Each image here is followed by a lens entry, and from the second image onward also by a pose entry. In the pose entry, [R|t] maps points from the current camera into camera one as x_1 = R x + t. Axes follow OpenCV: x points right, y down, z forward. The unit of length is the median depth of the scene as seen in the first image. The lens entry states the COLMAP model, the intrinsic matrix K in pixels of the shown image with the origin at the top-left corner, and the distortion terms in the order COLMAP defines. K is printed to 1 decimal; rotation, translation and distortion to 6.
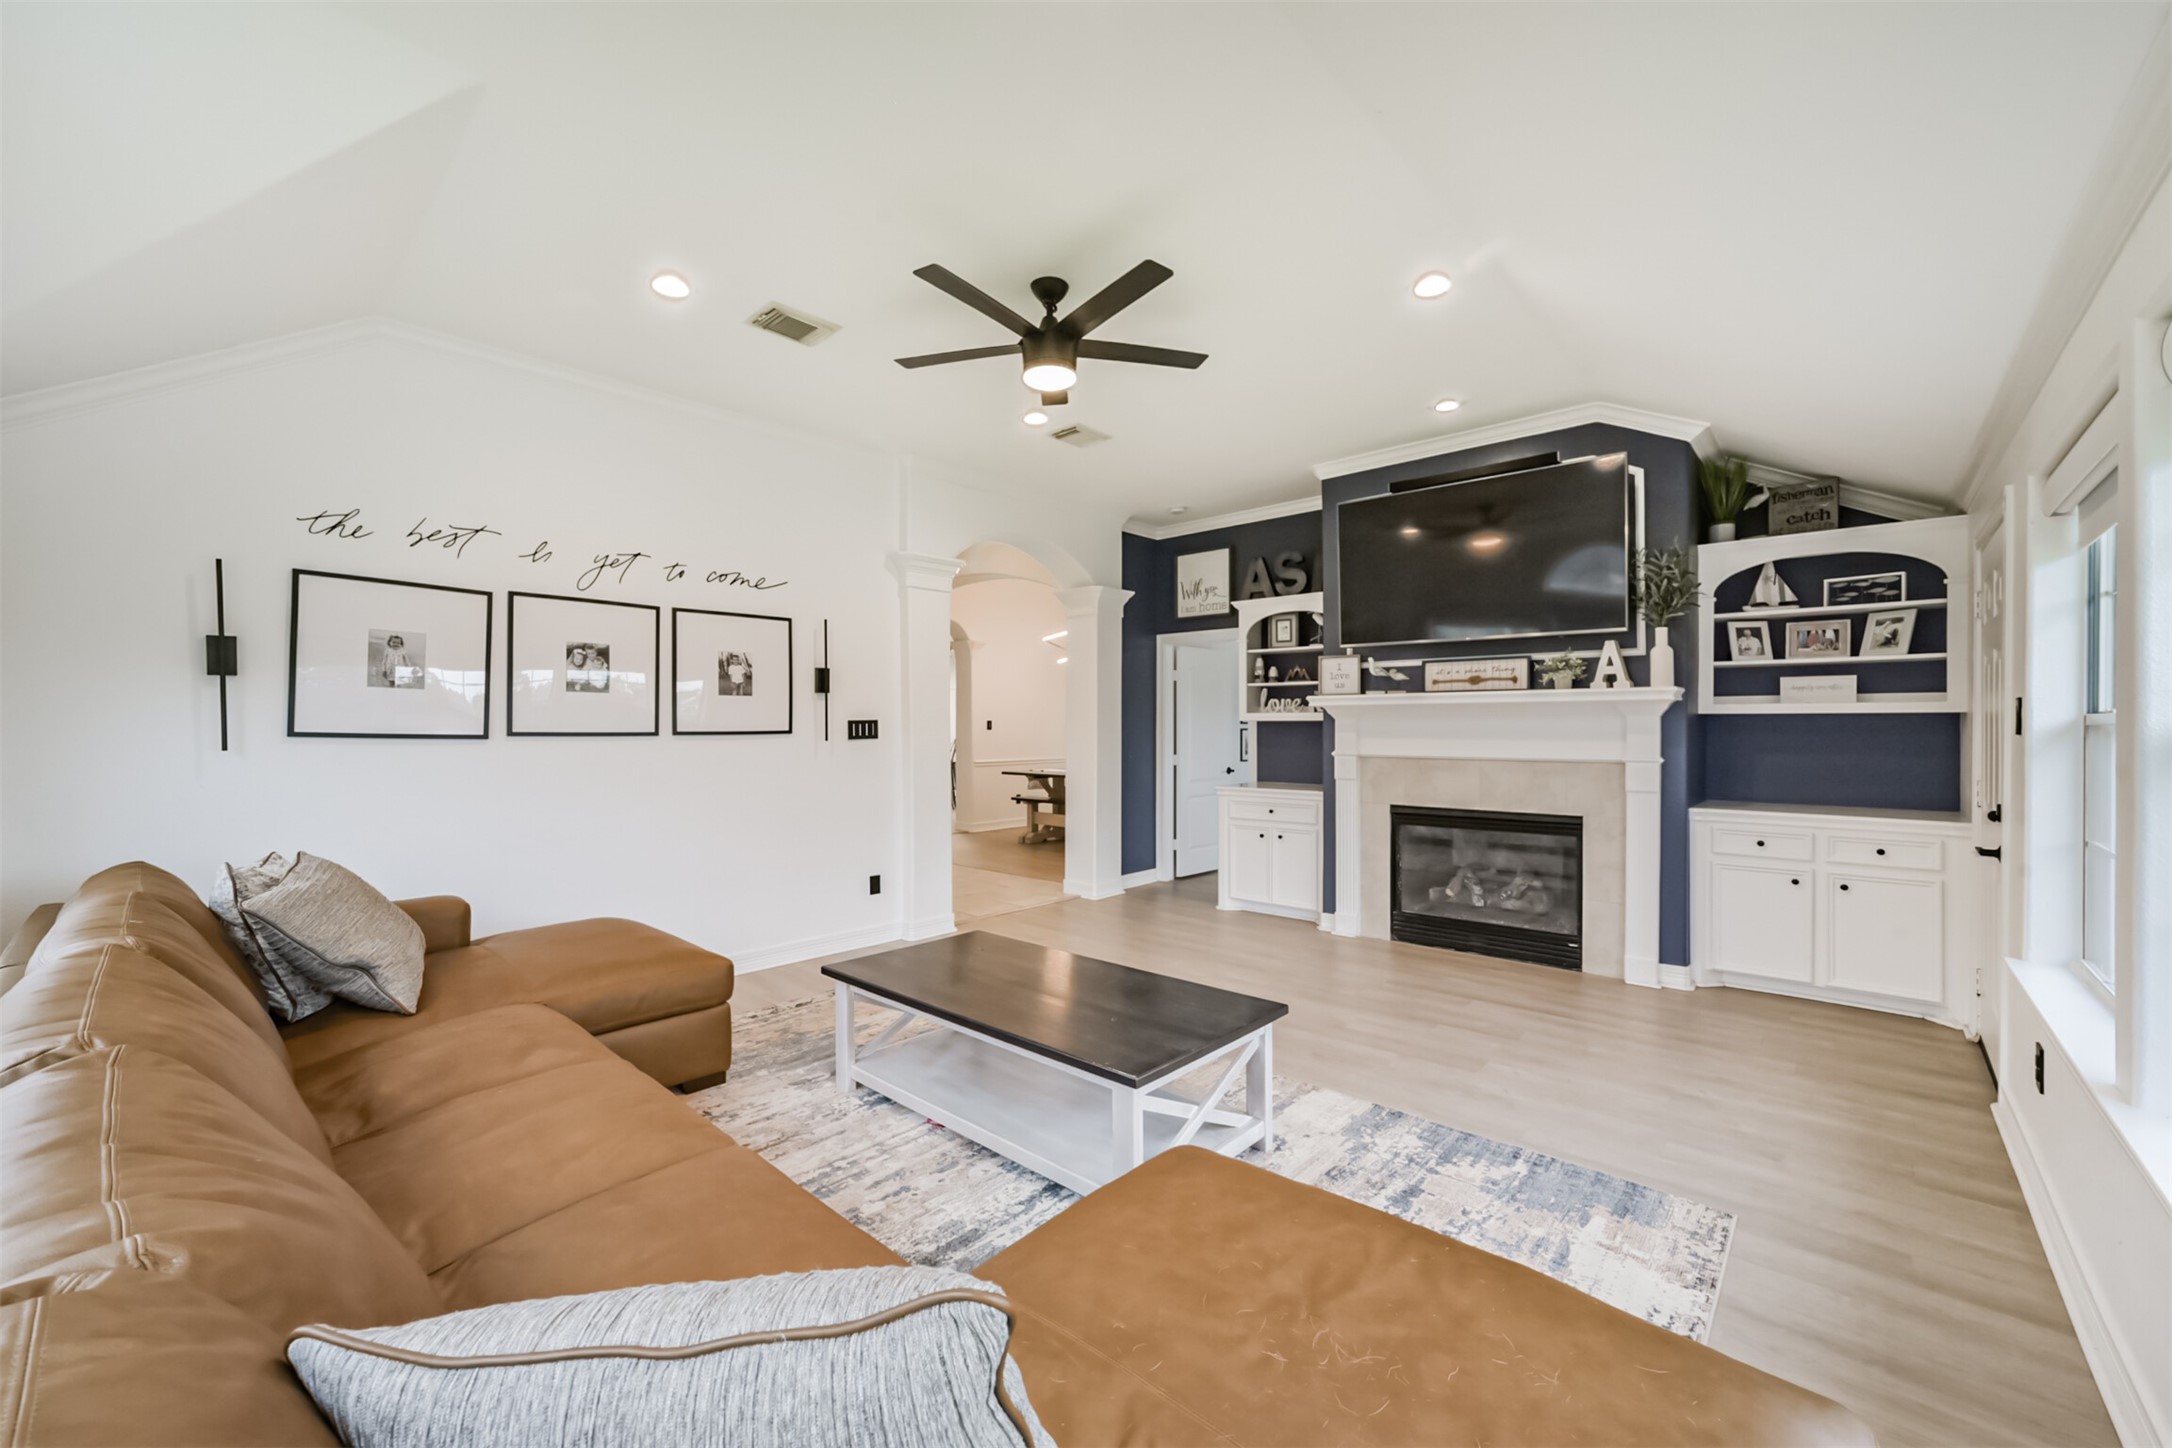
lens RADIAL K [[839.9, 0, 1088.6], [0, 839.9, 728.6], [0, 0, 1]] dist [-0.006173, 0.002202]
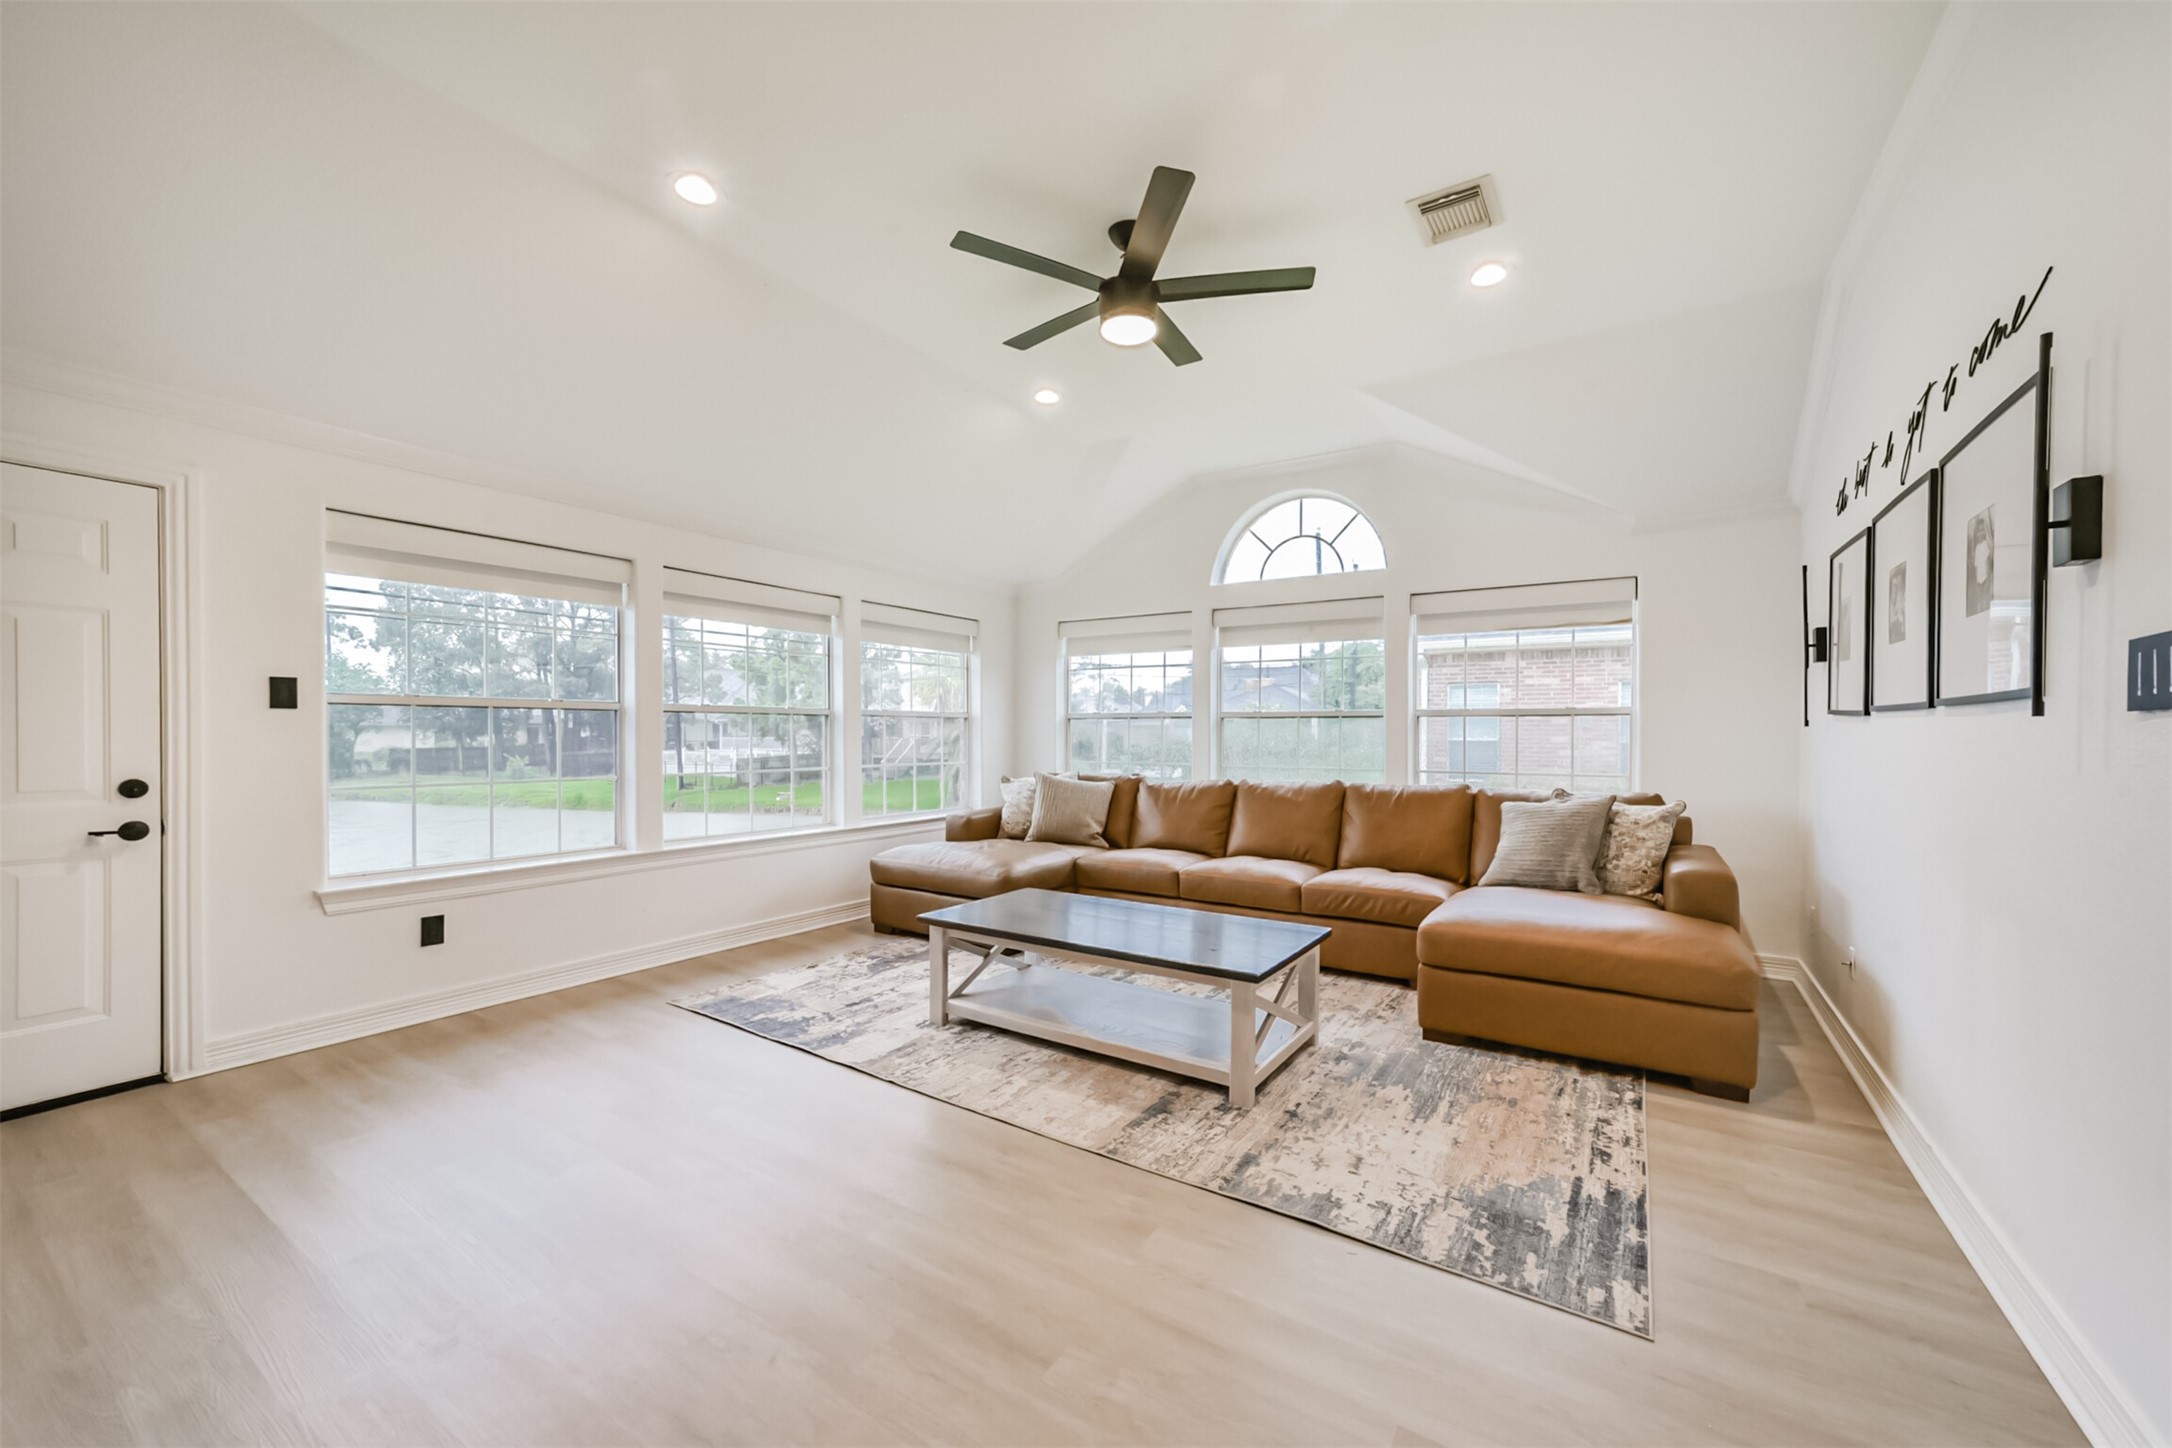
lens RADIAL K [[839.9, 0, 1097.5], [0, 839.9, 731.0], [0, 0, 1]] dist [-0.006173, 0.002202]
pose [[-0.986160, 0.000837, -0.165795, 0.169459], [-0.000117, 0.999984, 0.005741, 0.029643], [0.165797, 0.005681, -0.986144, 2.258567]]
